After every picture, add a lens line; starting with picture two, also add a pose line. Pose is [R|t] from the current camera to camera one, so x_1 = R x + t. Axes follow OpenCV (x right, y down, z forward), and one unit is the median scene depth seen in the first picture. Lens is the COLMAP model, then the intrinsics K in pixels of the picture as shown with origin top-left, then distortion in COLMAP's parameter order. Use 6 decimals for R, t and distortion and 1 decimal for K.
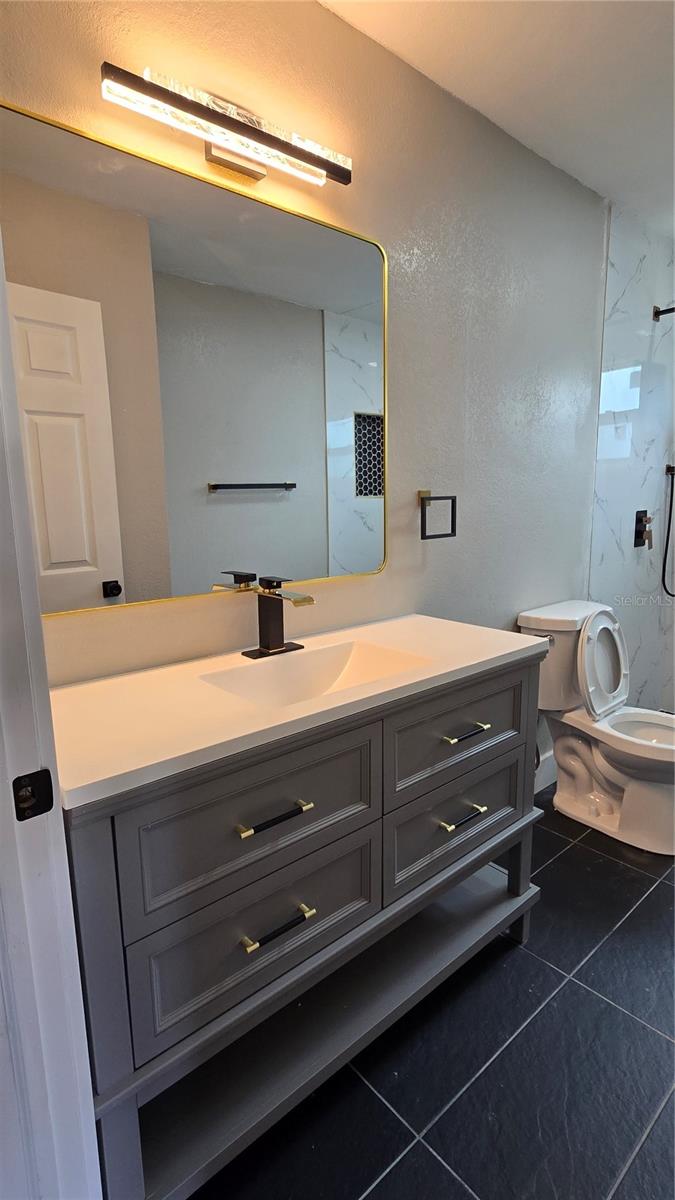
lens RADIAL K [[590.9, 0, 337.5], [0, 590.9, 600.0], [0, 0, 1]] dist [-0.005492, -0.000945]
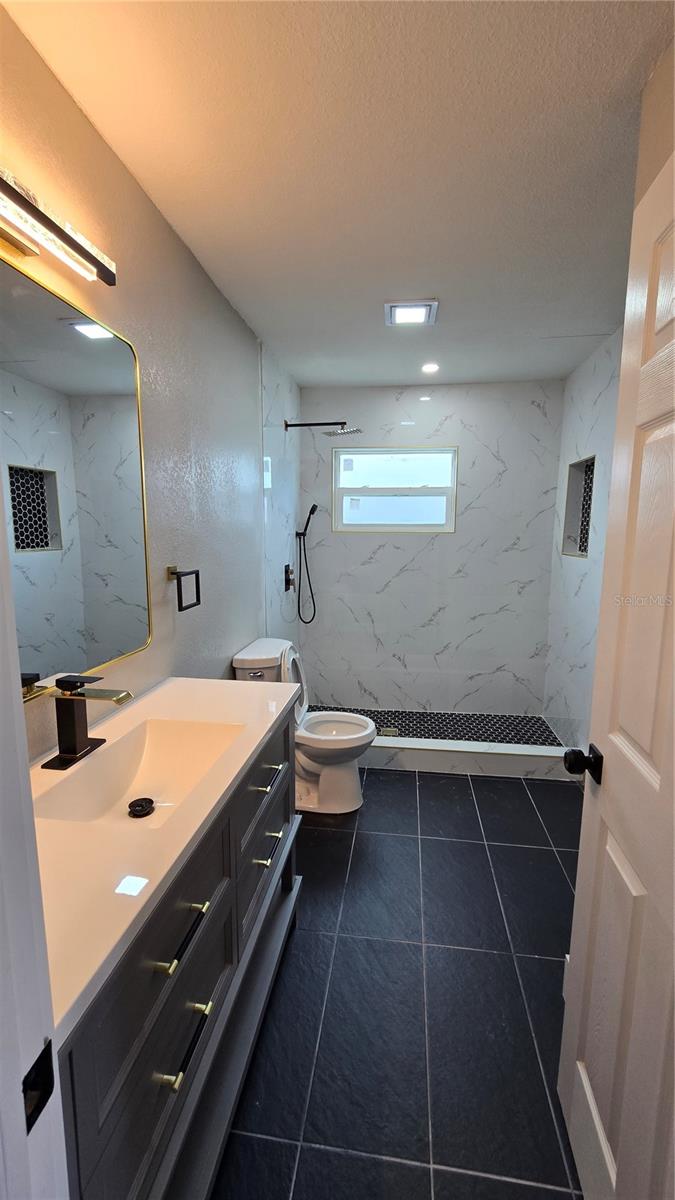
lens RADIAL K [[489.4, 0, 345.0], [0, 489.4, 600.7], [0, 0, 1]] dist [-0.001088, -0.000230]
pose [[0.748662, -0.074534, 0.658749, -0.192986], [0.098032, 0.995183, 0.001187, -0.078486], [-0.655664, 0.063690, 0.752362, 0.081273]]
